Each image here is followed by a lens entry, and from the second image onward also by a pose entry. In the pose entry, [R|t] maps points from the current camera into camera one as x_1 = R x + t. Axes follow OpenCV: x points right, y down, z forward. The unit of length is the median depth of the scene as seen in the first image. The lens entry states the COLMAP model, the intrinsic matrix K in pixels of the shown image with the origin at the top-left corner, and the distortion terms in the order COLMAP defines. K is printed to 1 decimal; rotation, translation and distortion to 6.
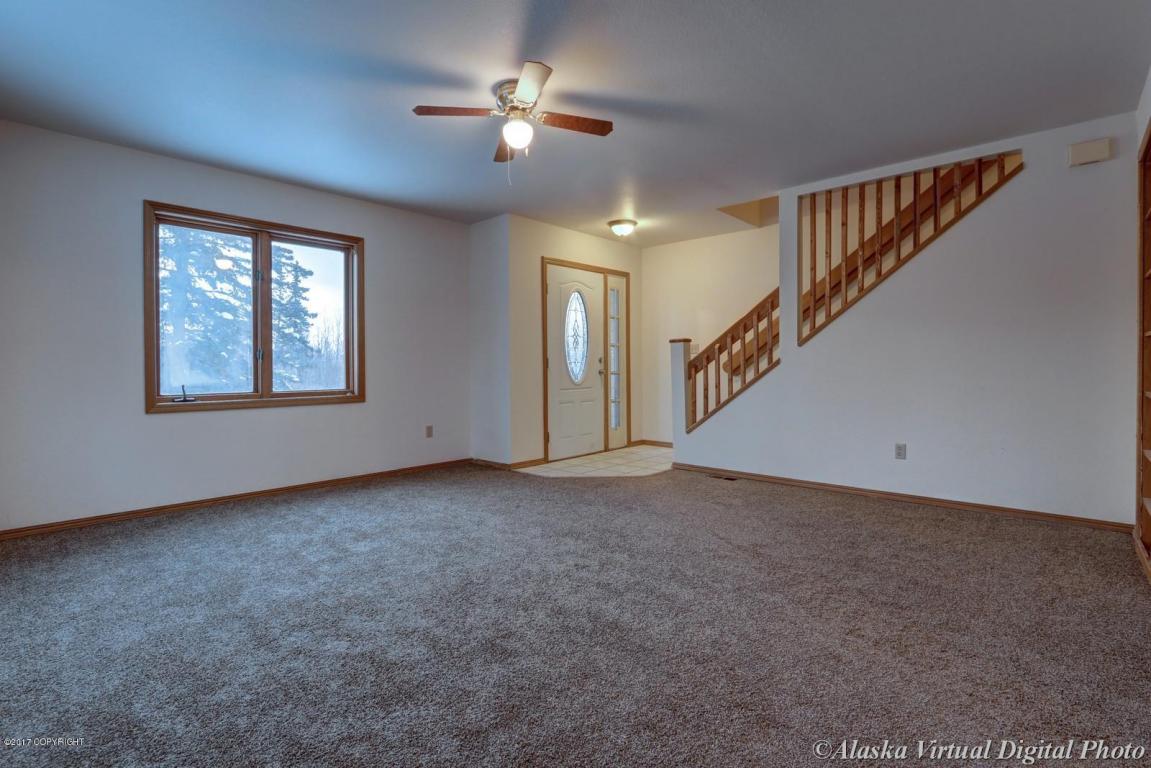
lens RADIAL K [[546.0, 0, 566.5], [0, 546.0, 378.6], [0, 0, 1]] dist [-0.009799, 0.000142]
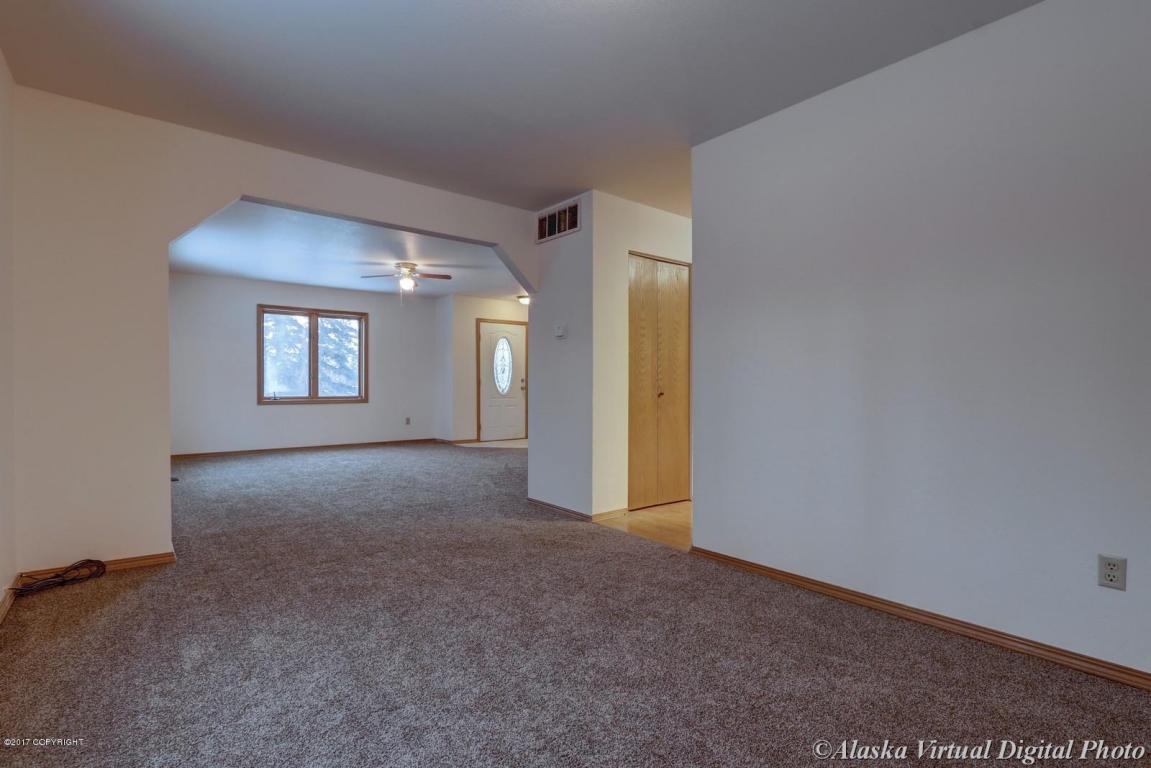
lens RADIAL K [[546.0, 0, 579.4], [0, 546.0, 395.3], [0, 0, 1]] dist [-0.009799, 0.000142]
pose [[0.992858, 0.009550, -0.118920, 0.561746], [-0.009920, 0.999948, -0.002526, 0.015943], [0.118889, 0.003688, 0.992901, -0.743158]]
